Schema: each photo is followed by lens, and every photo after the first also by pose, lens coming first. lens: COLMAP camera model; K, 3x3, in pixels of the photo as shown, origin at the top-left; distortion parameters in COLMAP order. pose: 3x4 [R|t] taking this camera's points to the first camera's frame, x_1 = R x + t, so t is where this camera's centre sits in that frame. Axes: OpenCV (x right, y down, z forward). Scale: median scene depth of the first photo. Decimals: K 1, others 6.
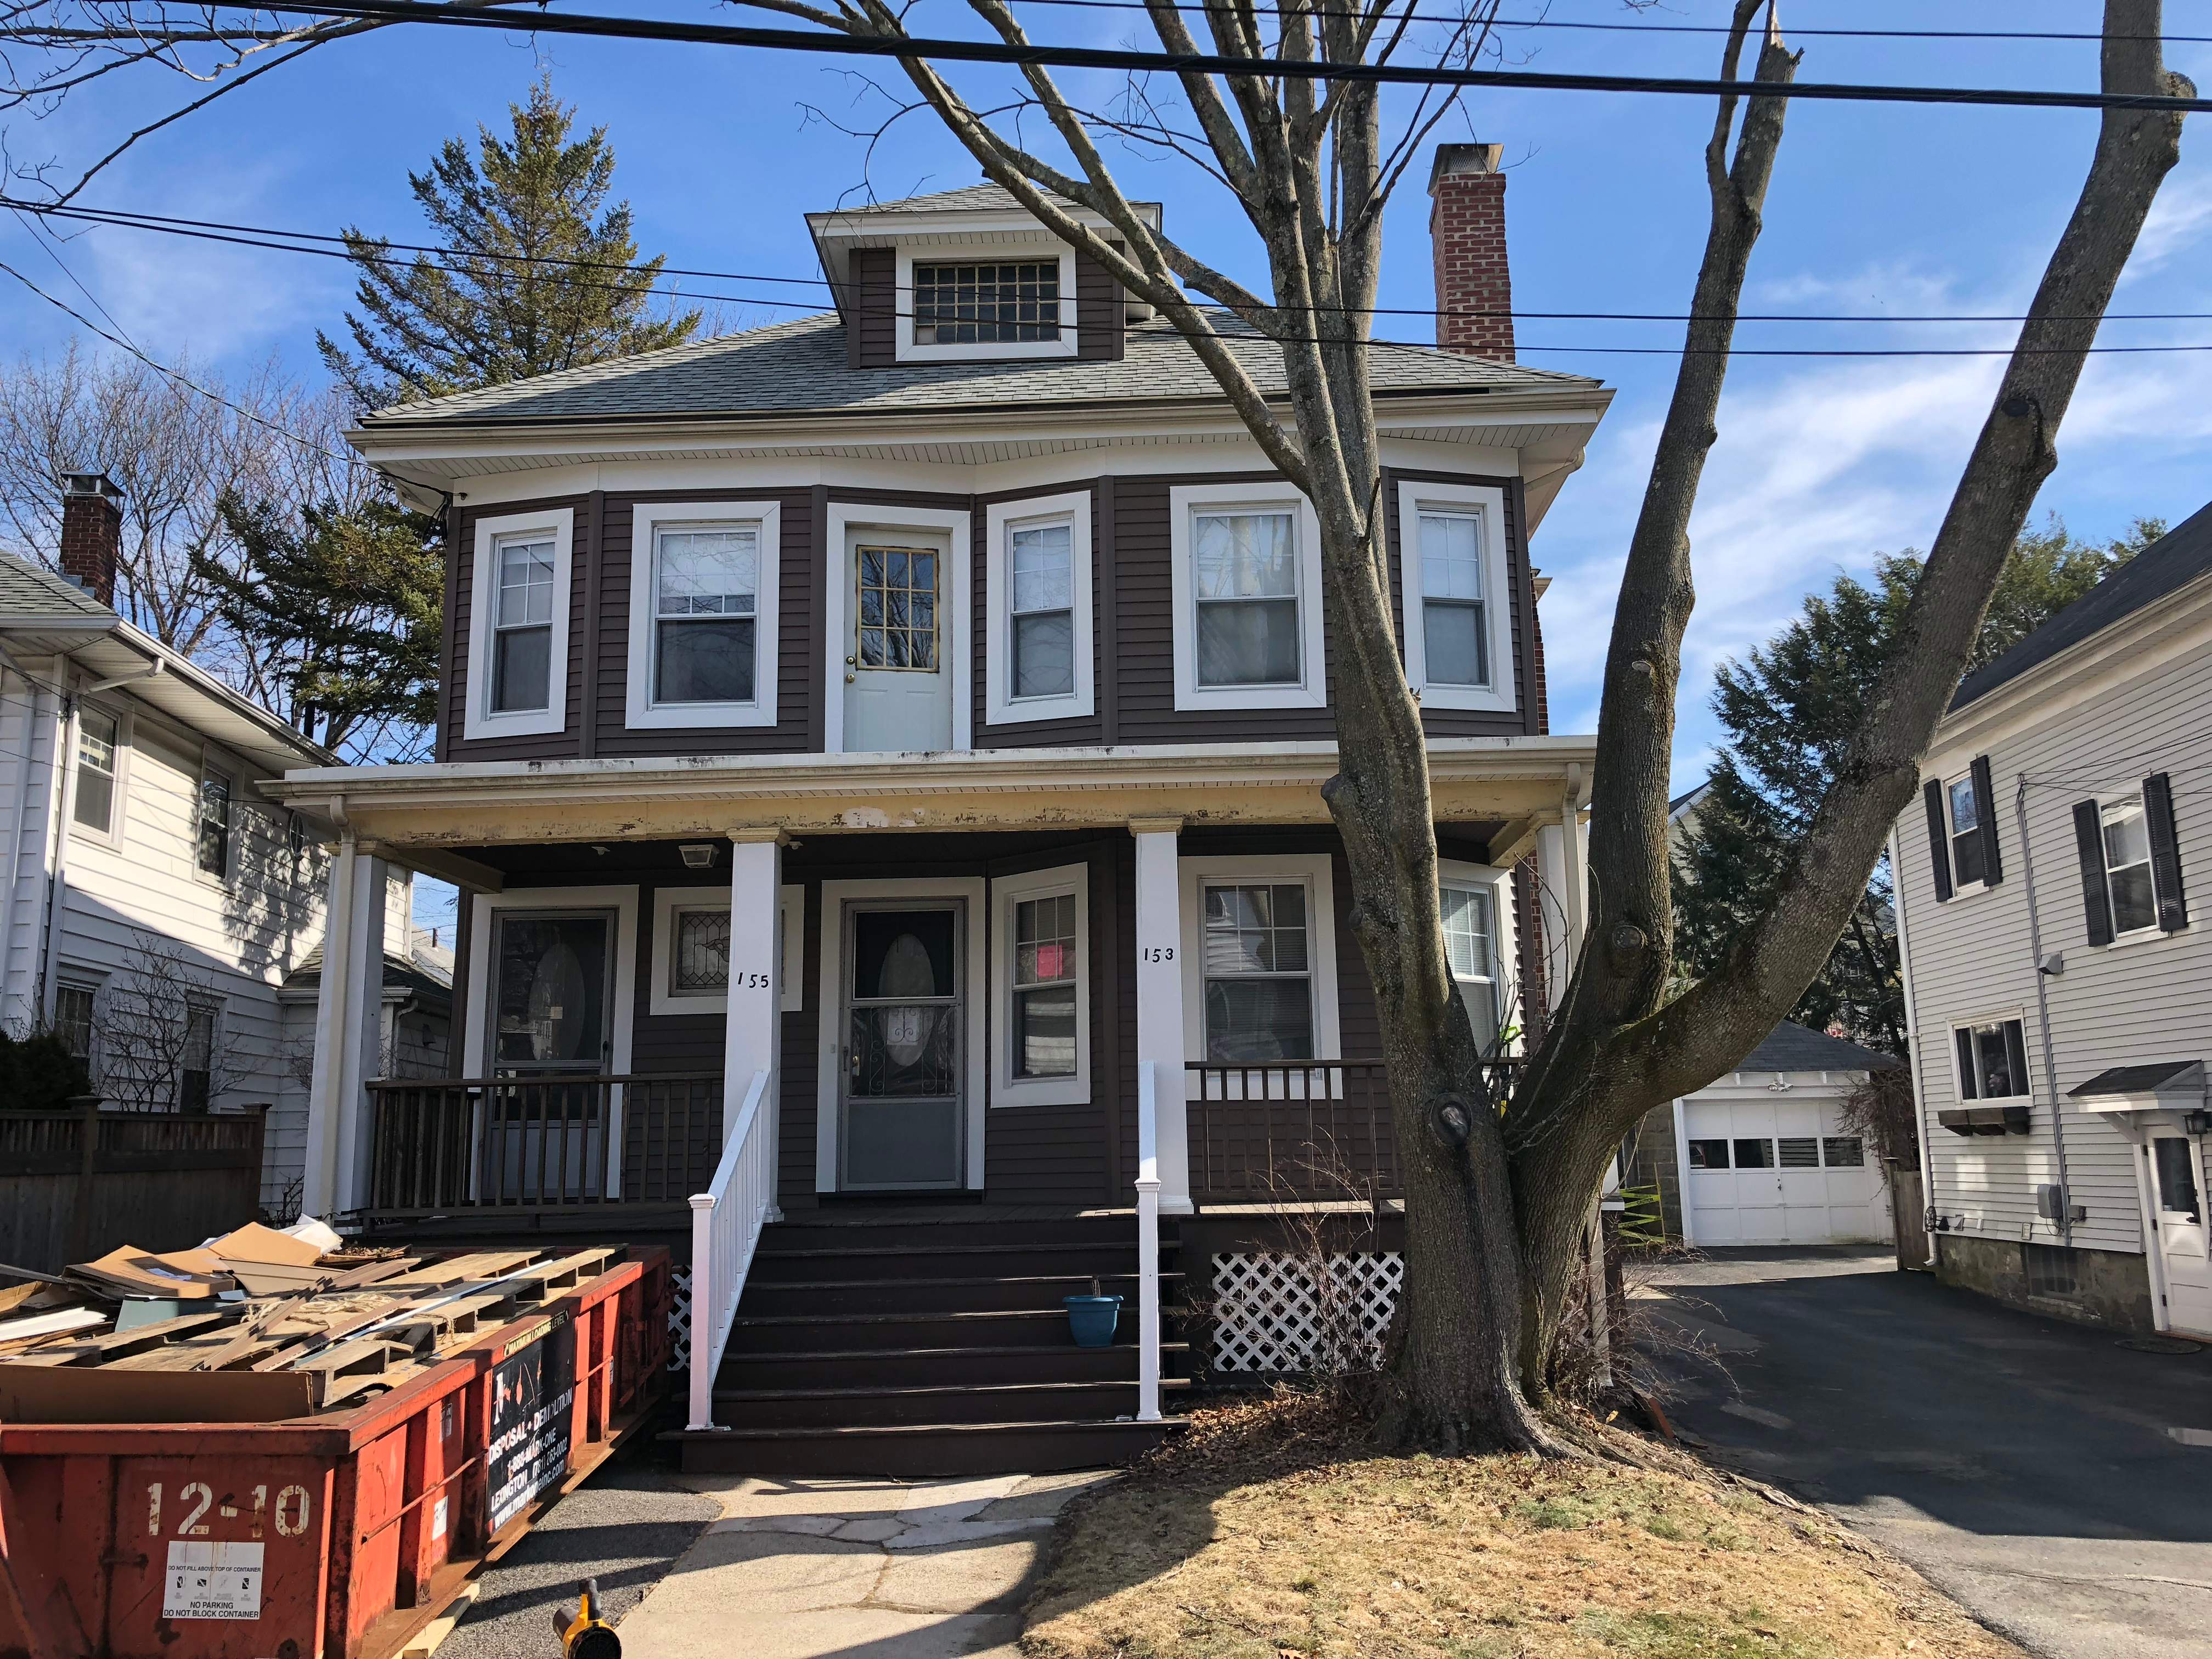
lens RADIAL K [[1767.7, 0, 1118.5], [0, 1767.7, 806.9], [0, 0, 1]] dist [0.063697, -0.079687]
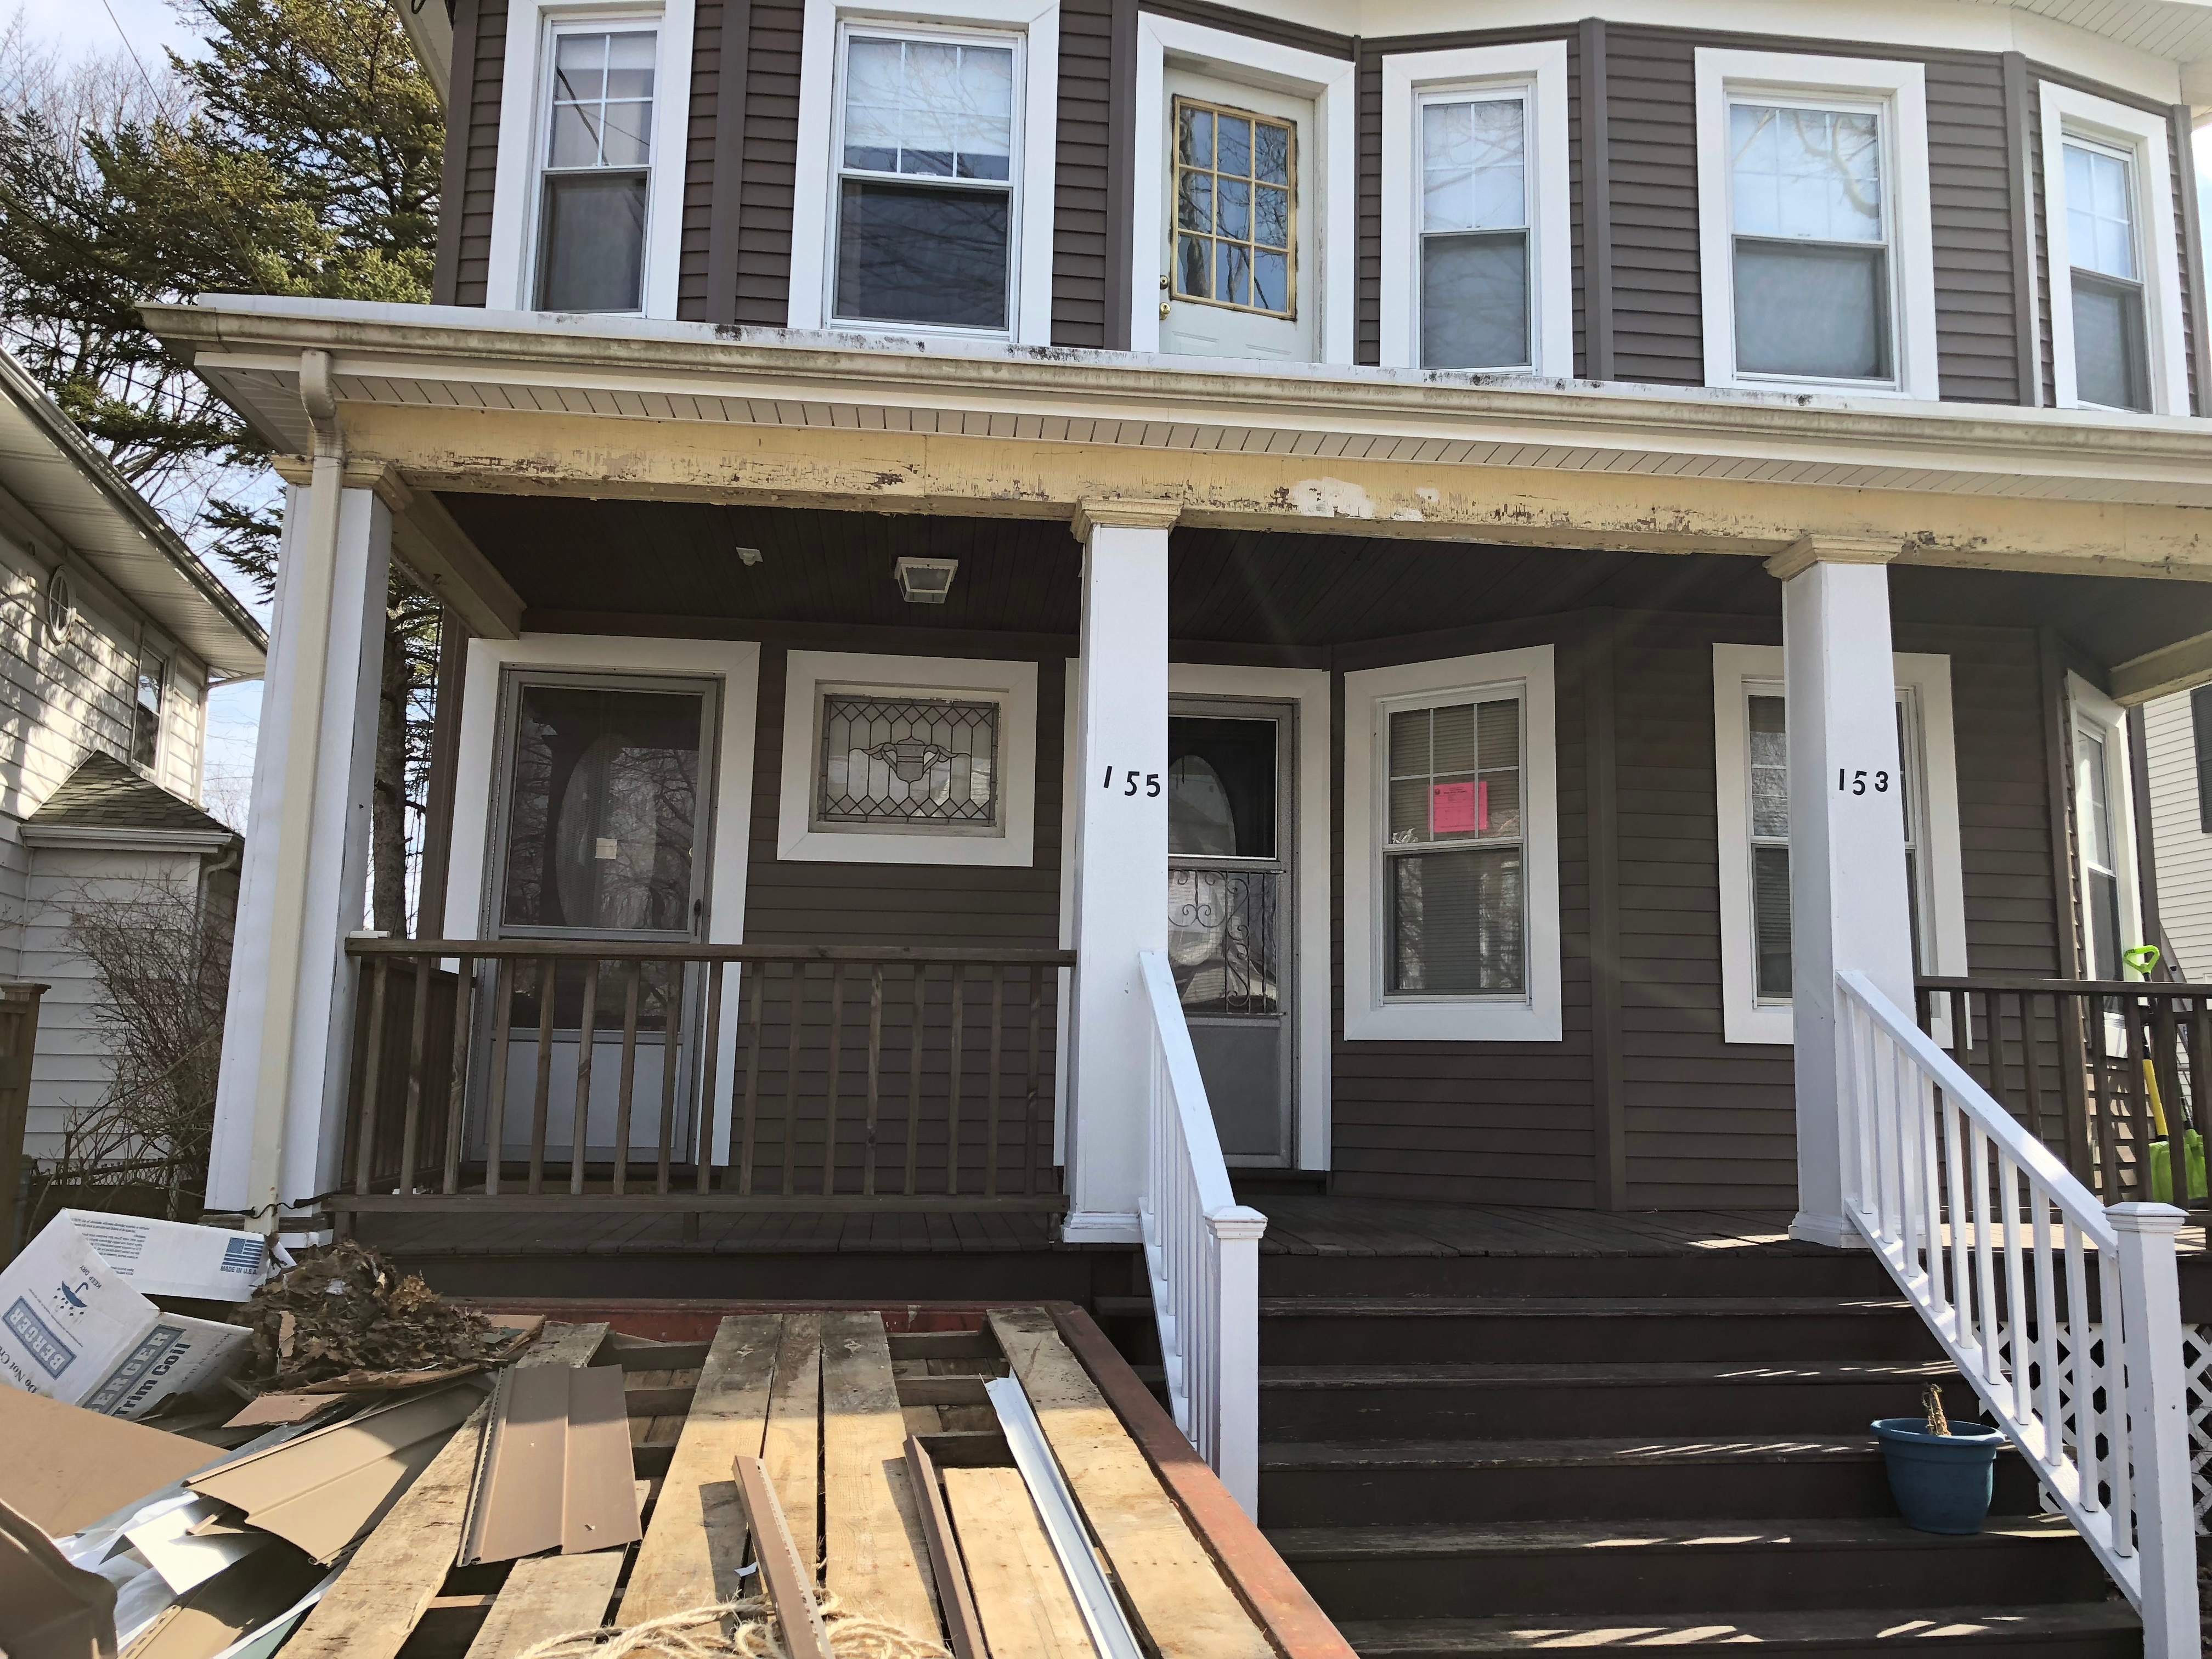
lens RADIAL K [[1771.9, 0, 1135.7], [0, 1771.9, 807.7], [0, 0, 1]] dist [0.036435, -0.028823]
pose [[0.987181, 0.058147, 0.148633, -0.237515], [-0.063377, 0.997518, 0.030690, 0.074939], [-0.146479, -0.039716, 0.988416, 0.402873]]
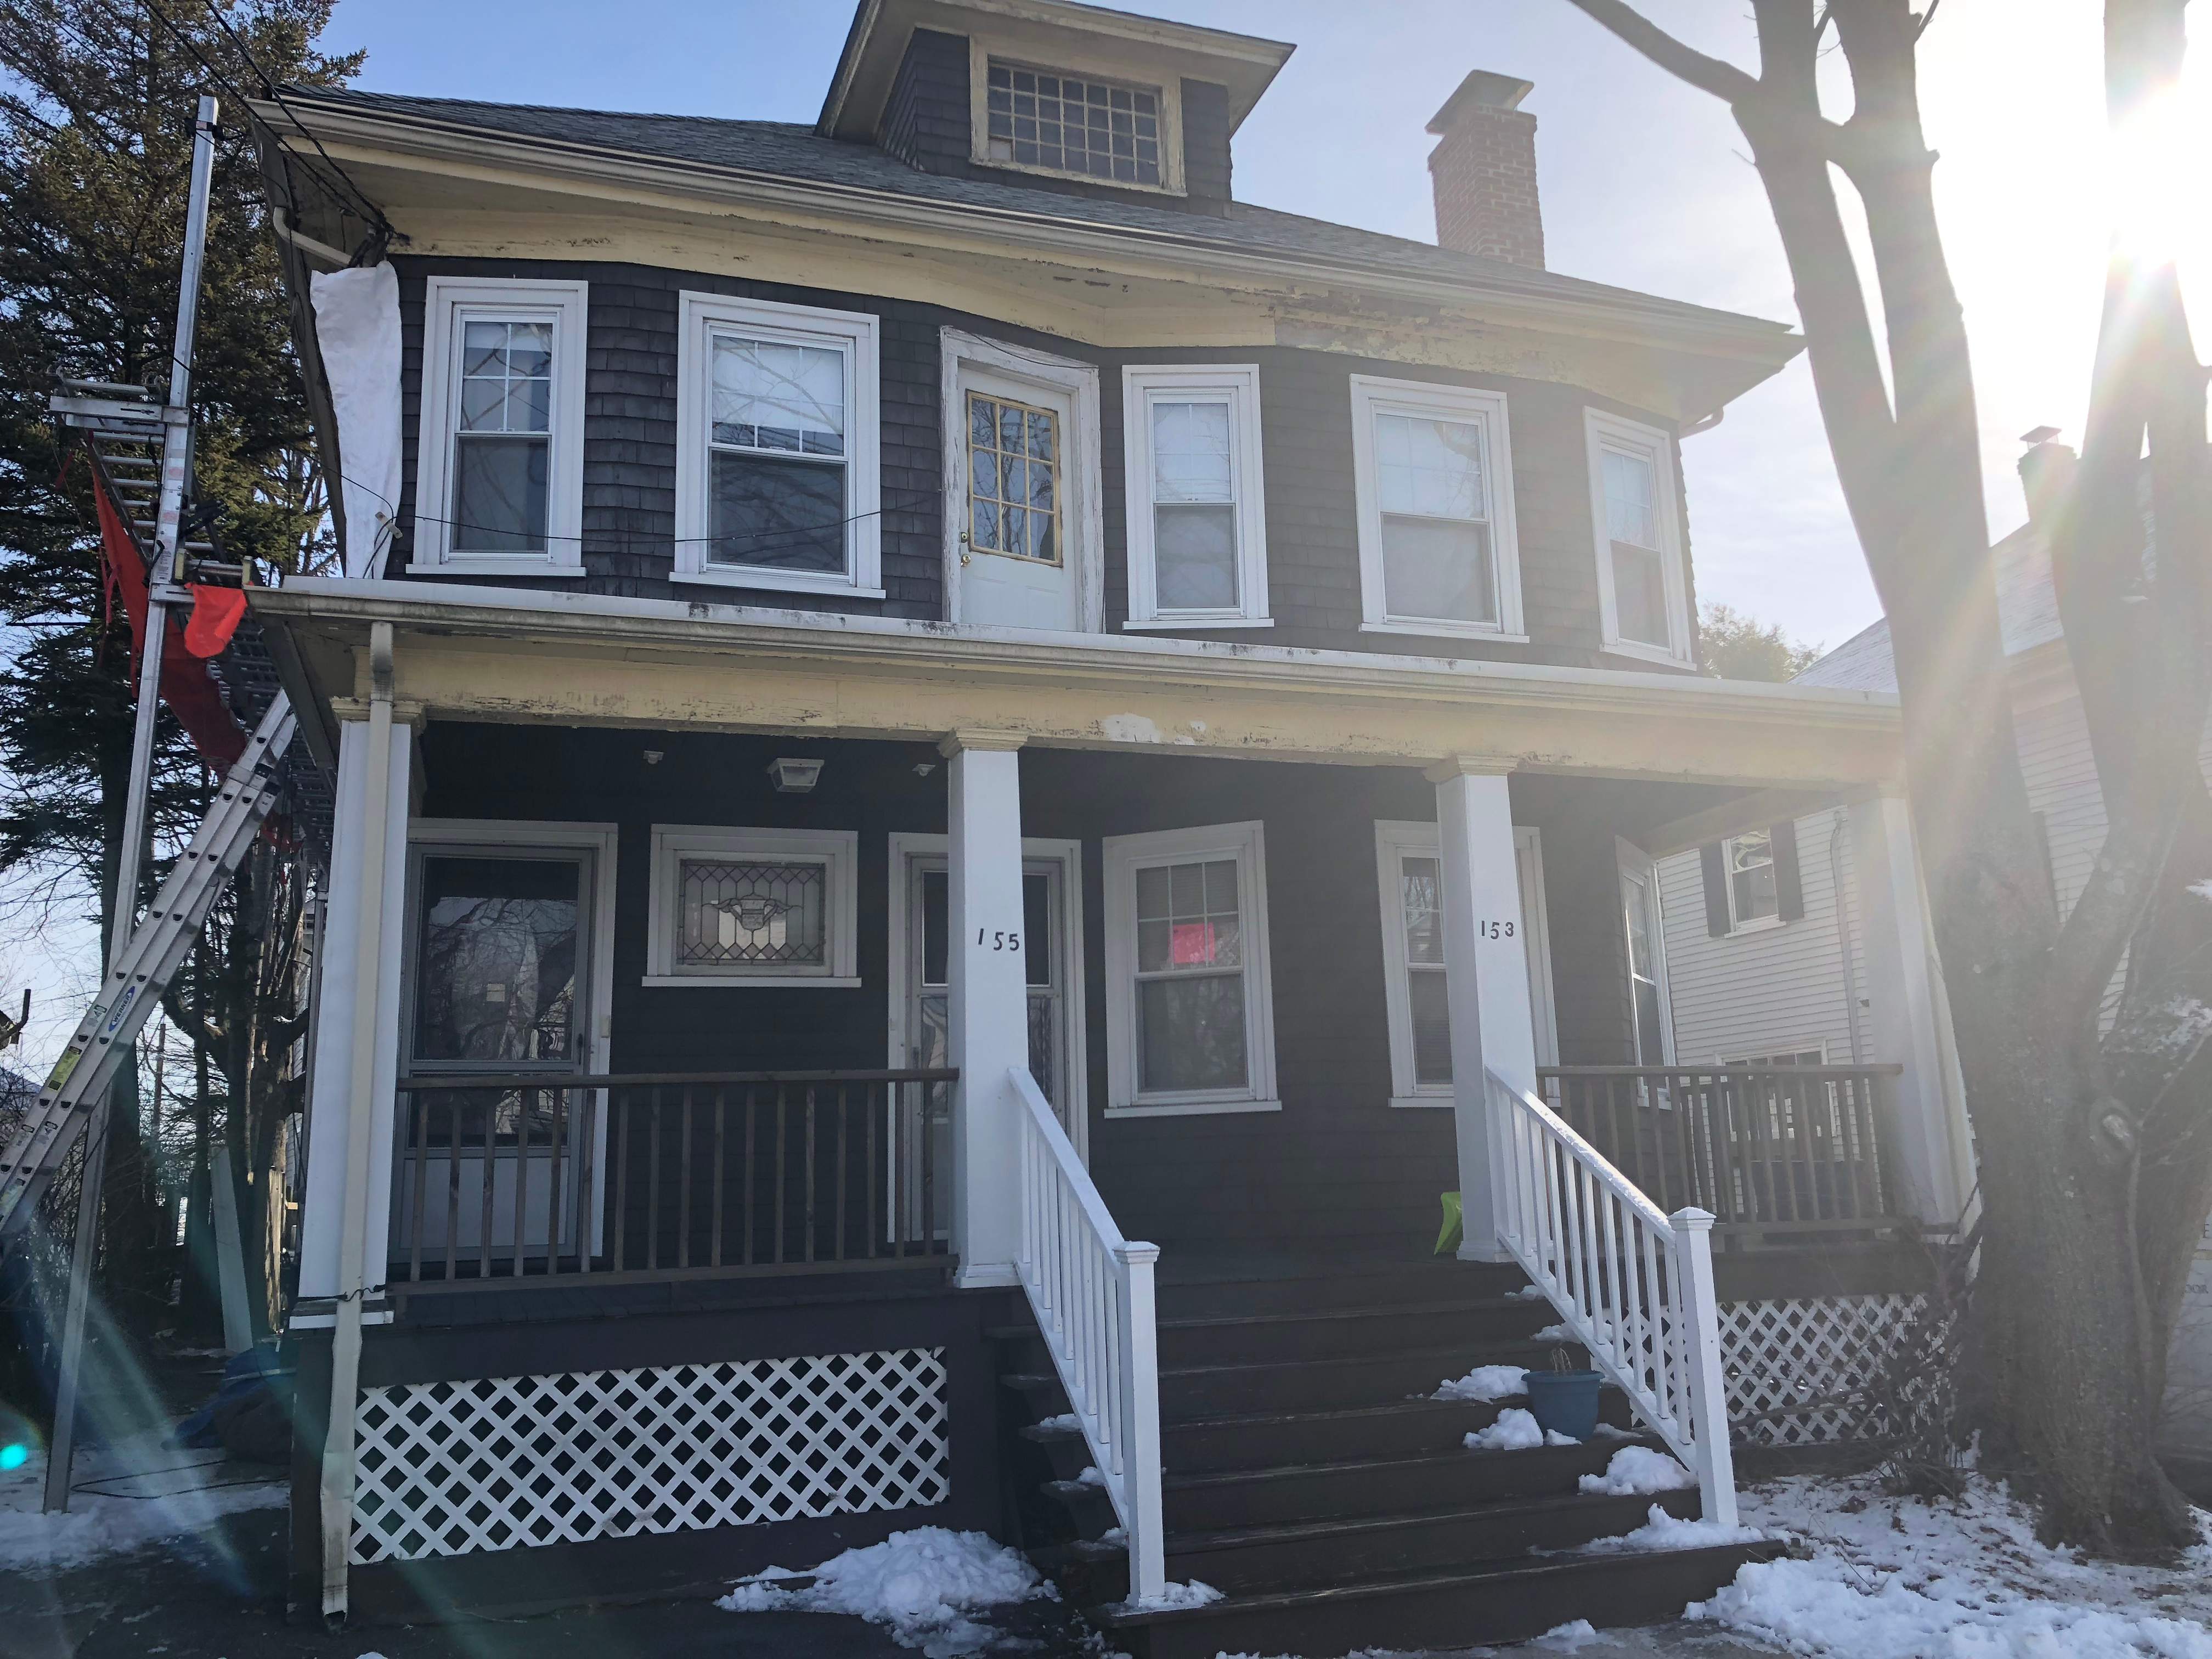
lens RADIAL K [[1757.1, 0, 1096.9], [0, 1757.1, 814.9], [0, 0, 1]] dist [0.043883, -0.018282]
pose [[0.936177, 0.062902, 0.345857, -0.349156], [-0.054802, 0.997947, -0.033160, 0.057699], [-0.347232, 0.012090, 0.937701, 0.273183]]
